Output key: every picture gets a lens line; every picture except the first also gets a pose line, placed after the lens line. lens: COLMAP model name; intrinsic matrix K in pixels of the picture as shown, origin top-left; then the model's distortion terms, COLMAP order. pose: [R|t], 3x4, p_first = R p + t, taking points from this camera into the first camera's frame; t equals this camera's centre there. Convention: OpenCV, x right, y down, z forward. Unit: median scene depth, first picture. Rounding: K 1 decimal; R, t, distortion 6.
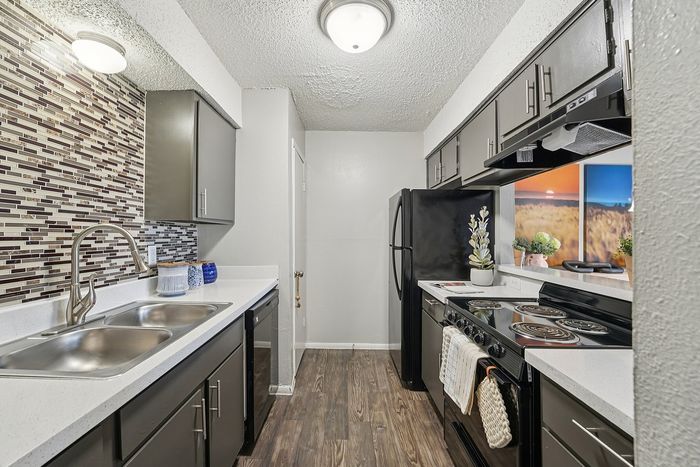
lens RADIAL K [[286.3, 0, 344.7], [0, 286.3, 233.7], [0, 0, 1]] dist [-0.023491, 0.000916]
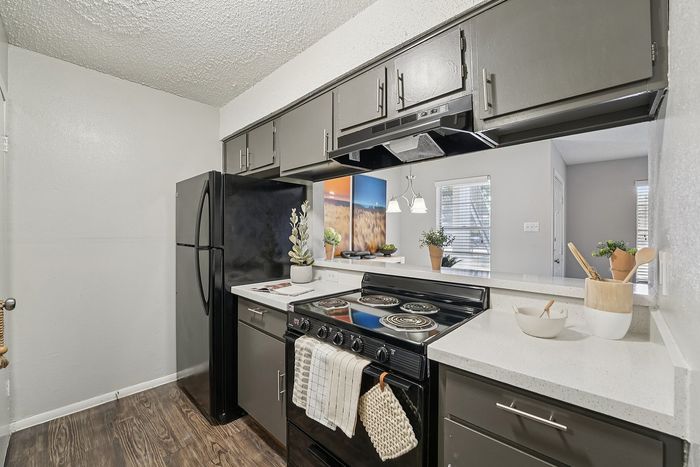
lens RADIAL K [[286.3, 0, 354.4], [0, 286.3, 230.3], [0, 0, 1]] dist [-0.023491, 0.000916]
pose [[0.683595, -0.005084, 0.729844, -0.093592], [0.001800, 0.999984, 0.005279, 0.000103], [-0.729860, -0.002295, 0.683593, 0.189621]]
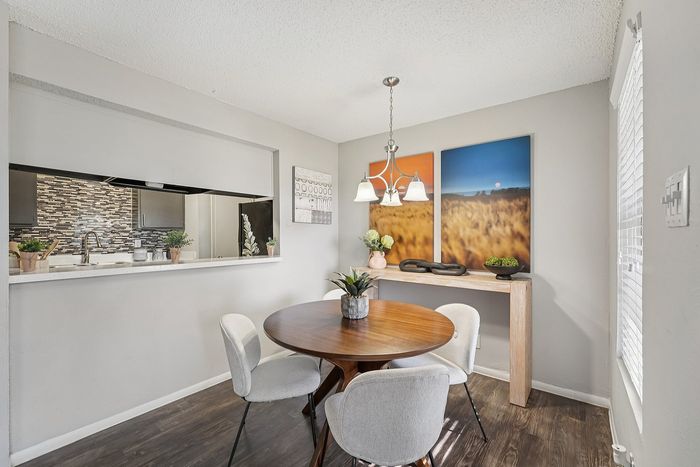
lens RADIAL K [[286.3, 0, 347.0], [0, 286.3, 234.4], [0, 0, 1]] dist [-0.023491, 0.000916]
pose [[0.789431, -0.012512, -0.613712, 1.685700], [0.008580, 0.999919, -0.009350, 0.028387], [0.613780, 0.002116, 0.789474, 0.170301]]
